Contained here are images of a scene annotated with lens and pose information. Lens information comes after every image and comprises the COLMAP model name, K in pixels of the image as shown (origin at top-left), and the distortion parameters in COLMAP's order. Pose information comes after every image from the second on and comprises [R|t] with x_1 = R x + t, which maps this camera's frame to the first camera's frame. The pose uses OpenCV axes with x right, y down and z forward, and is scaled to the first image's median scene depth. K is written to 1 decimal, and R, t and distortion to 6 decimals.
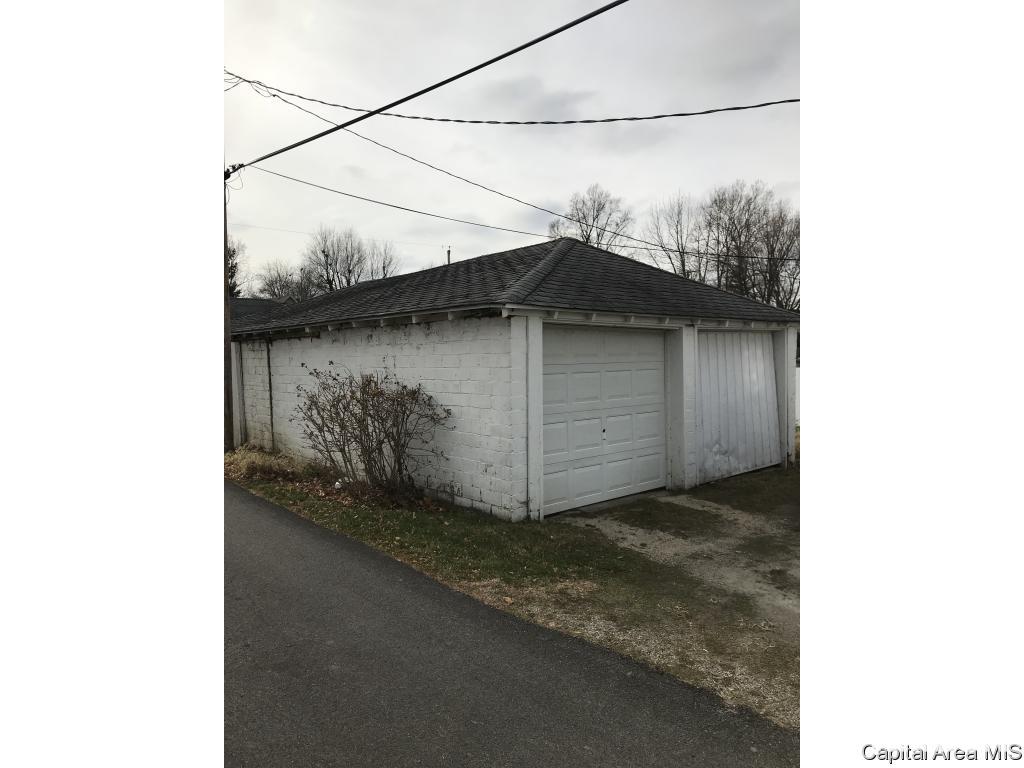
lens RADIAL K [[639.4, 0, 512.2], [0, 639.4, 382.3], [0, 0, 1]] dist [0.009108, 0.000010]
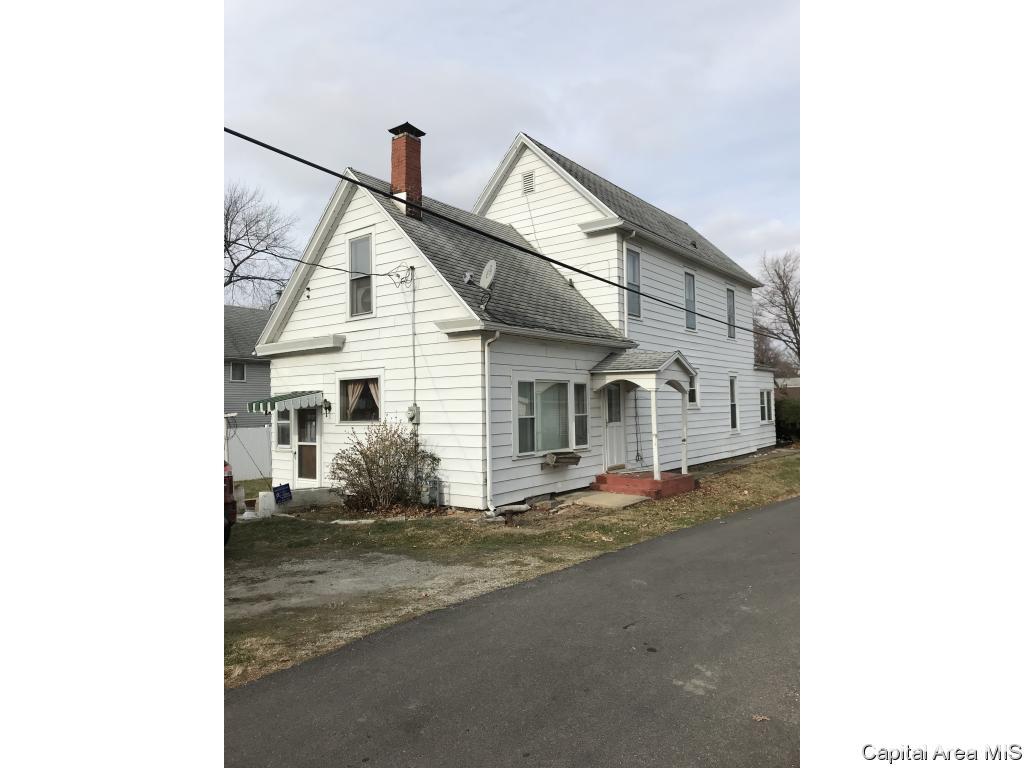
lens RADIAL K [[639.4, 0, 512.2], [0, 639.4, 383.1], [0, 0, 1]] dist [0.009108, 0.000010]
pose [[-0.193441, 0.067090, 0.978815, -1.233409], [0.064565, 0.996367, -0.055533, -0.032329], [-0.978985, 0.052455, -0.197070, 0.882791]]
